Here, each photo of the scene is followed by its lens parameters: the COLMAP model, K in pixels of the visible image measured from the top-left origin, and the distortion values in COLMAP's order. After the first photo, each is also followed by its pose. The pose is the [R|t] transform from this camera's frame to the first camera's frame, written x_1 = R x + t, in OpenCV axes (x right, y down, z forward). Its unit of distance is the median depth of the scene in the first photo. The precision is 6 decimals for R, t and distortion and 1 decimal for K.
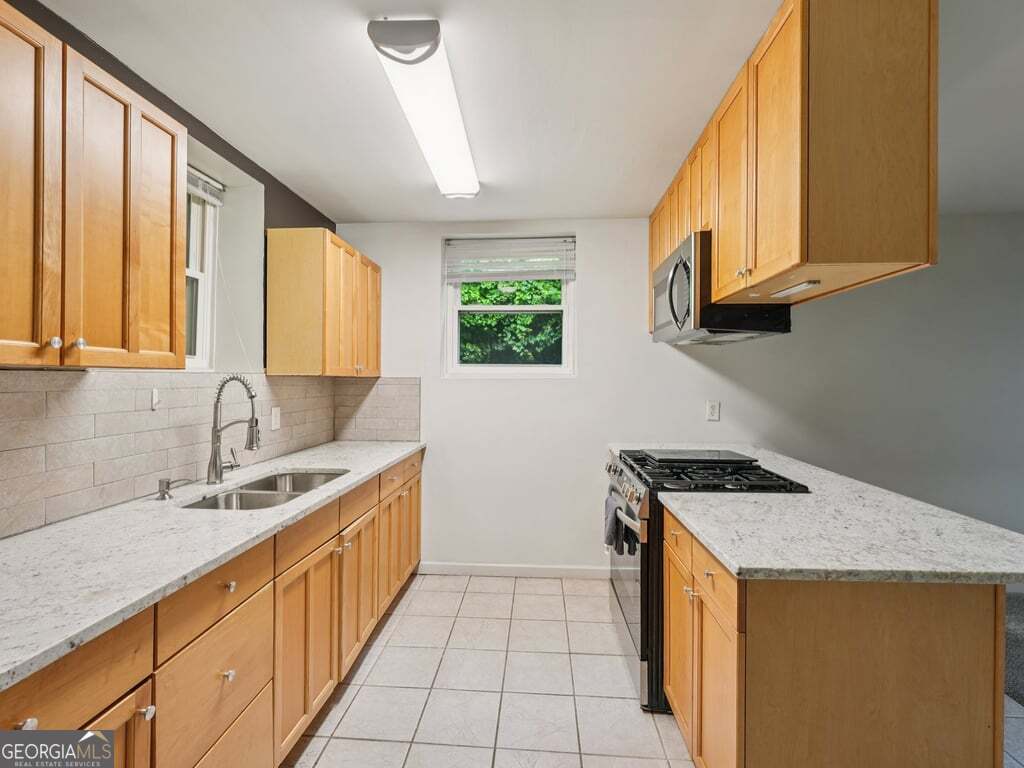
lens RADIAL K [[473.8, 0, 512.0], [0, 473.8, 384.0], [0, 0, 1]] dist [-0.002026, -0.000670]
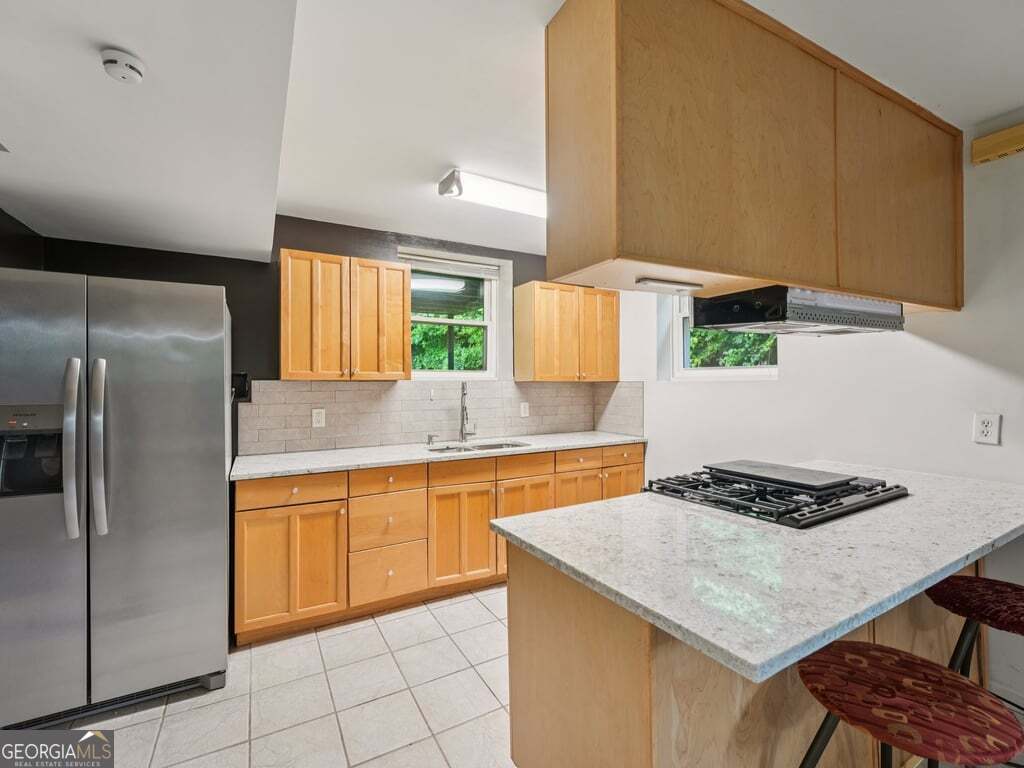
lens RADIAL K [[465.0, 0, 512.0], [0, 465.0, 384.0], [0, 0, 1]] dist [0.001583, -0.004740]
pose [[0.547995, -0.005541, -0.836463, 1.055164], [-0.000467, 0.999976, -0.006930, 0.001496], [0.836482, 0.004188, 0.547979, 0.206155]]
